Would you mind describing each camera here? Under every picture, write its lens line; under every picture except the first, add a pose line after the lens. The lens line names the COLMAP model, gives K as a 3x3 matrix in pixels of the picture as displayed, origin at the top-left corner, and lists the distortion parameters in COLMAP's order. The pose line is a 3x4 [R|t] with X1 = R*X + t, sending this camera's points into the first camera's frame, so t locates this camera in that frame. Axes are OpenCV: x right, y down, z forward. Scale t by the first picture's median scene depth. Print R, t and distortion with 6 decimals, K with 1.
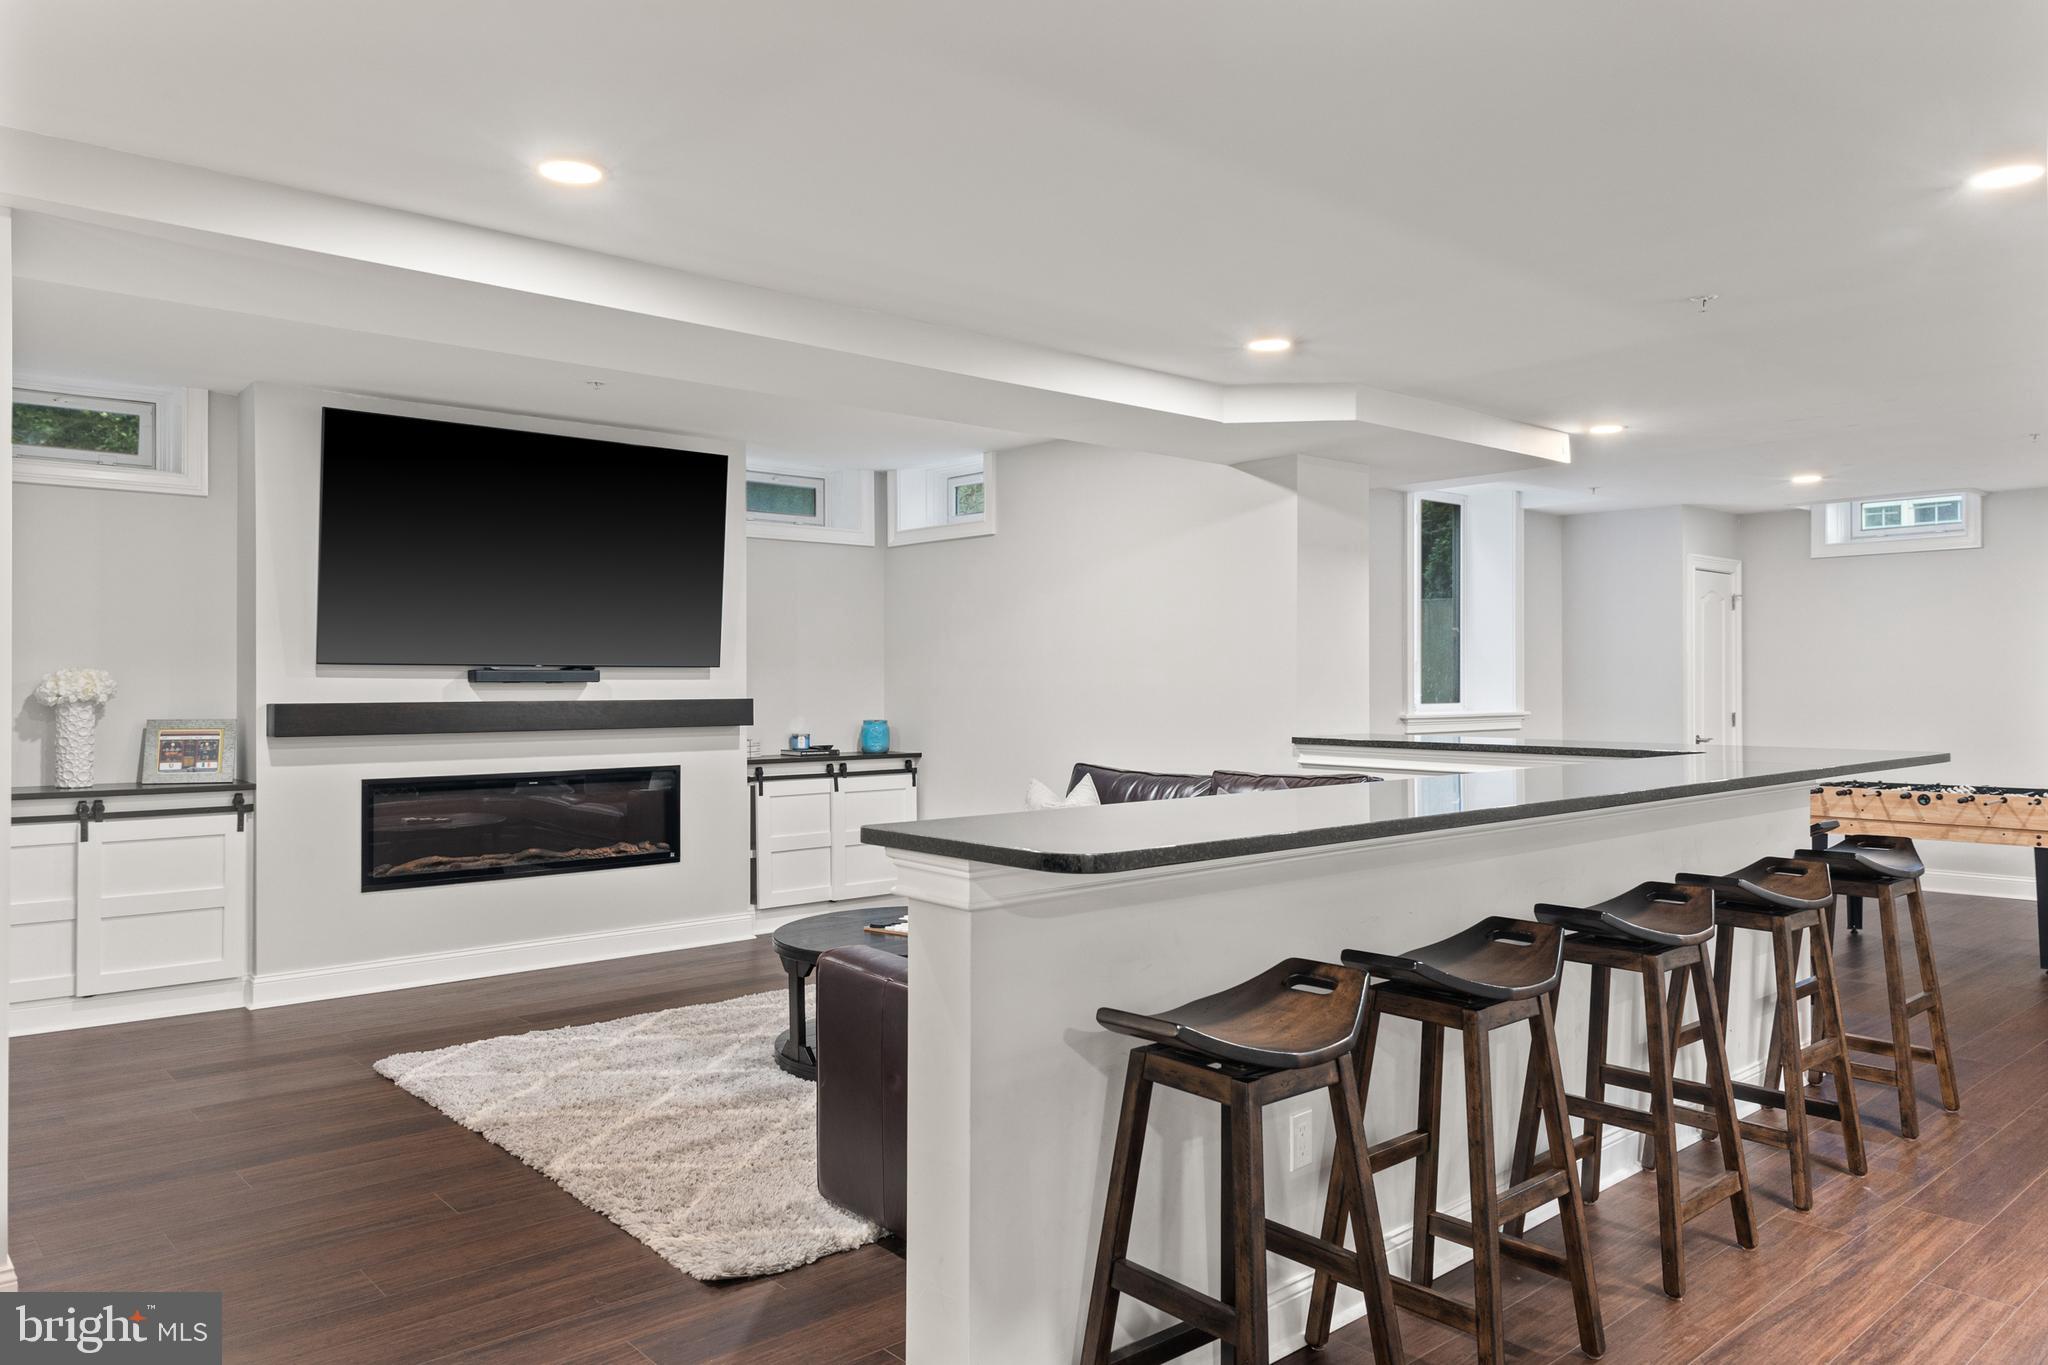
lens RADIAL K [[1442.4, 0, 1027.3], [0, 1442.4, 678.3], [0, 0, 1]] dist [0.026653, -0.008508]
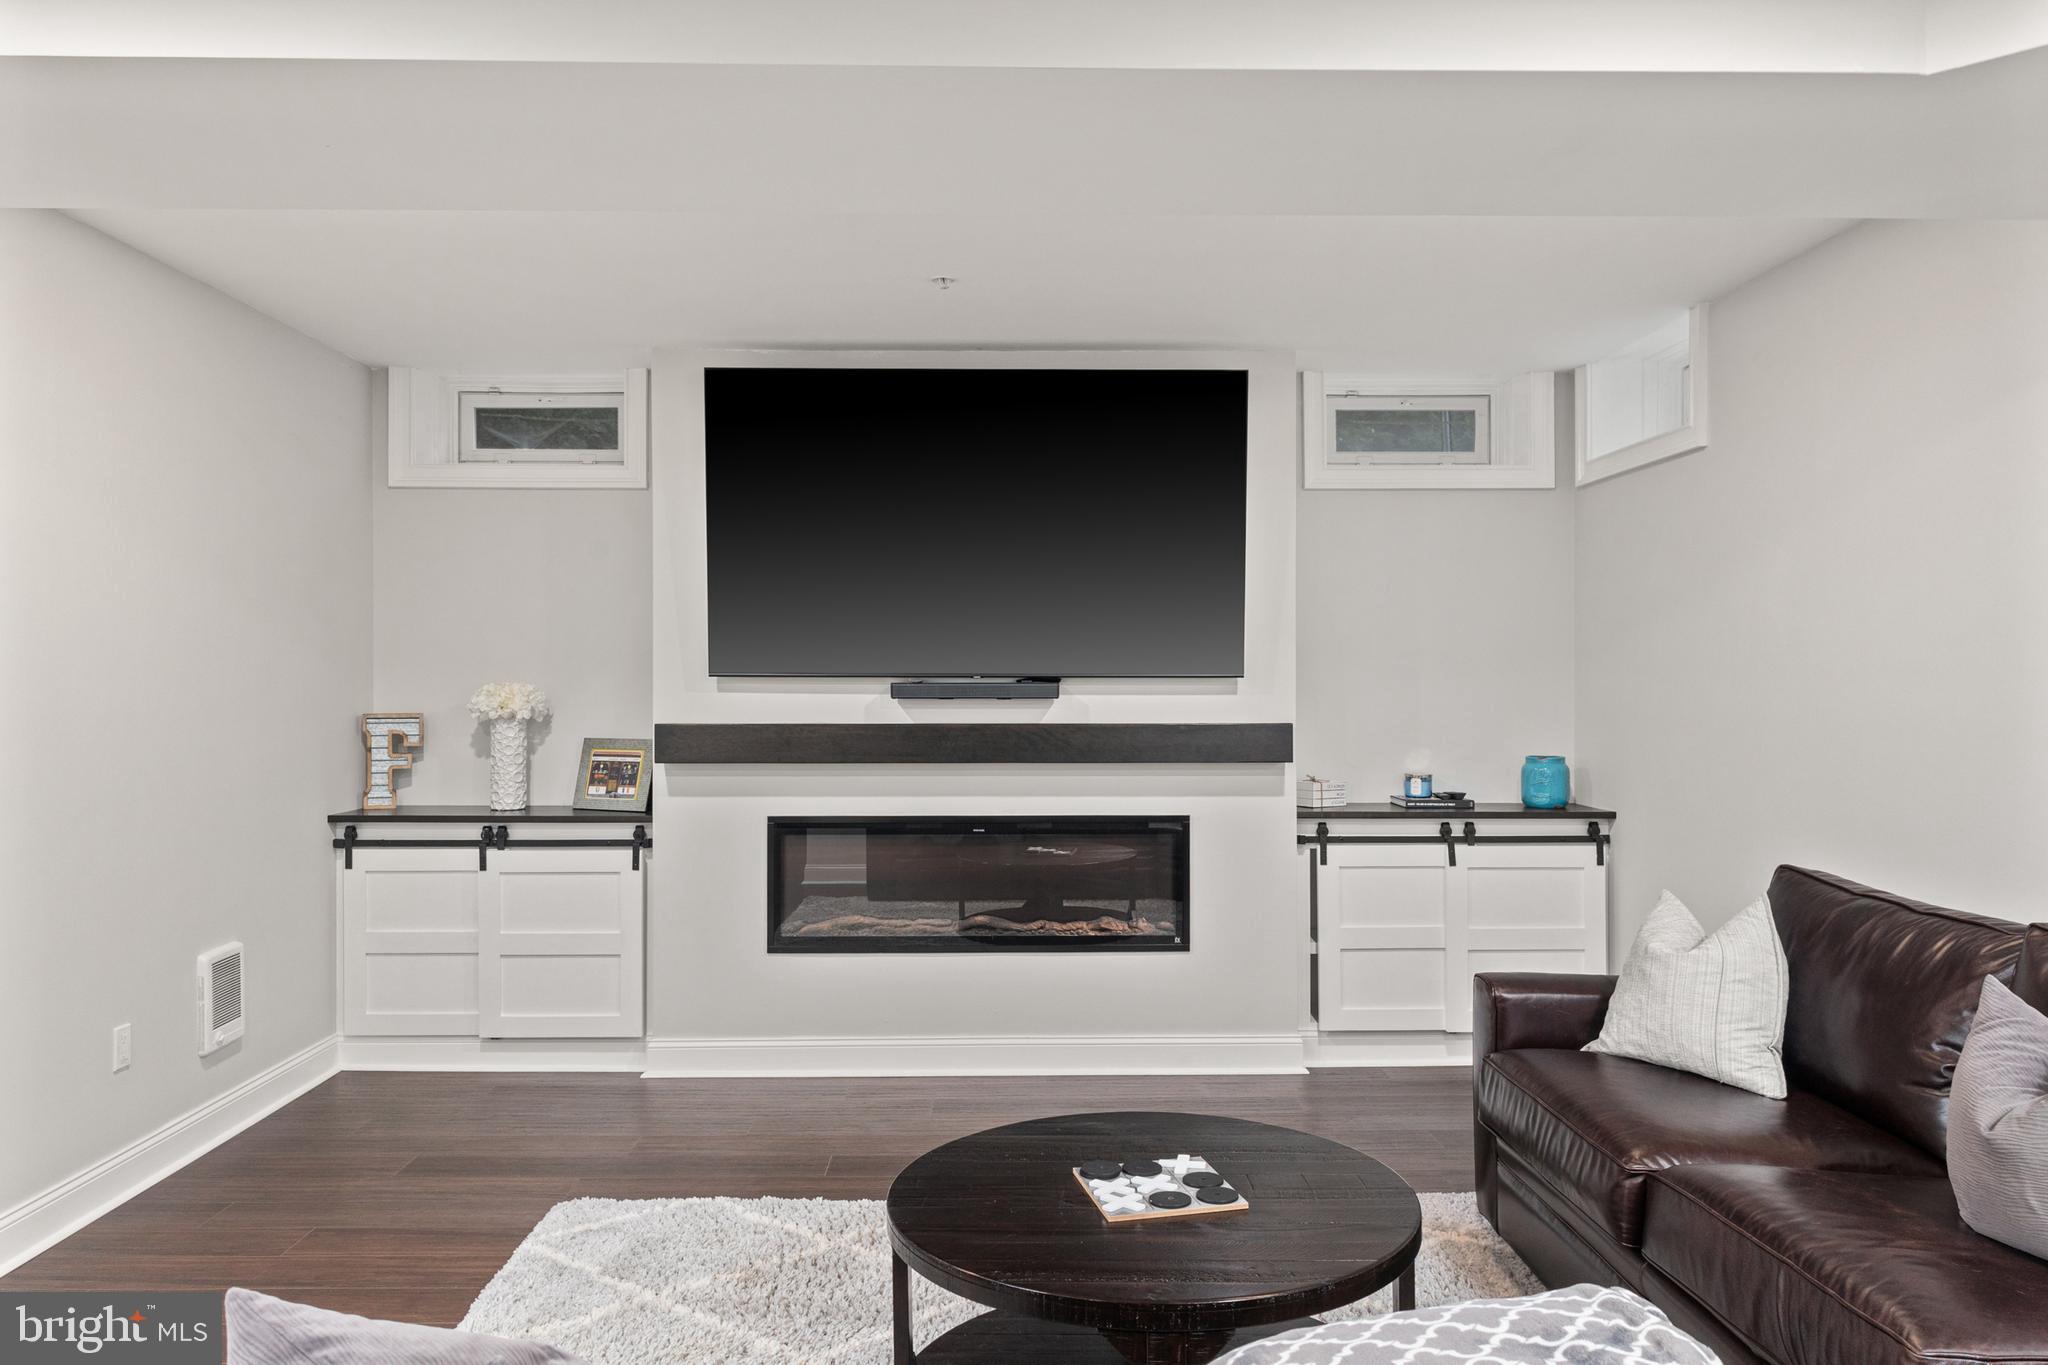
lens RADIAL K [[1442.4, 0, 1018.2], [0, 1442.4, 682.5], [0, 0, 1]] dist [0.026653, -0.008508]
pose [[0.755780, 0.003643, -0.654815, 0.165607], [0.000518, 0.999981, 0.006161, -0.009891], [0.654825, -0.004996, 0.755764, 0.418478]]
